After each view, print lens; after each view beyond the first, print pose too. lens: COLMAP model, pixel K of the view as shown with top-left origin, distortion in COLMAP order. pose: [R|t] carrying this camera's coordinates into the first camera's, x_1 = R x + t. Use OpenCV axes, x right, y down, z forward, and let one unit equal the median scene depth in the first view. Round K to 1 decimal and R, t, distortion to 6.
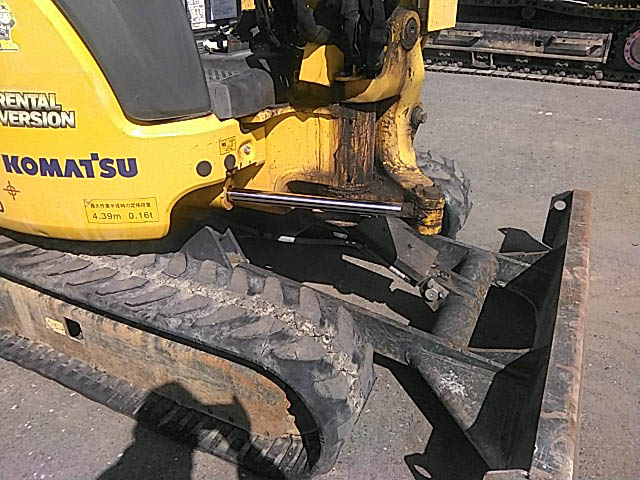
lens RADIAL K [[552.7, 0, 335.9], [0, 552.7, 218.9], [0, 0, 1]] dist [-0.091461, 0.148617]
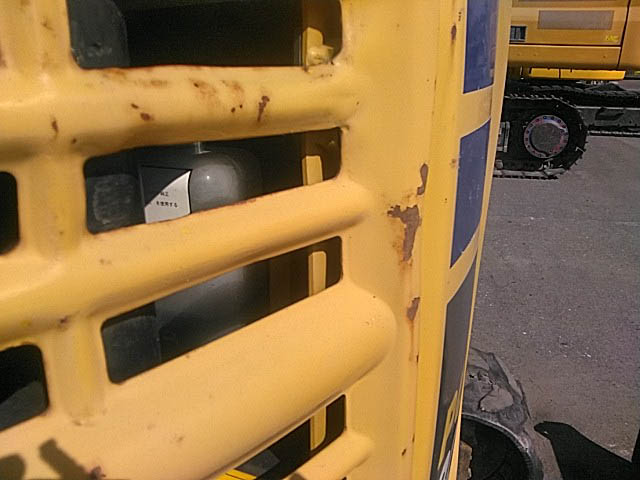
lens RADIAL K [[535.6, 0, 320.0], [0, 535.6, 240.0], [0, 0, 1]] dist [0.000570, -0.127872]
pose [[0.969966, -0.089653, 0.226116, -0.038150], [0.113301, 0.989119, -0.093846, -0.086122], [-0.215242, 0.116646, 0.969569, 0.194553]]
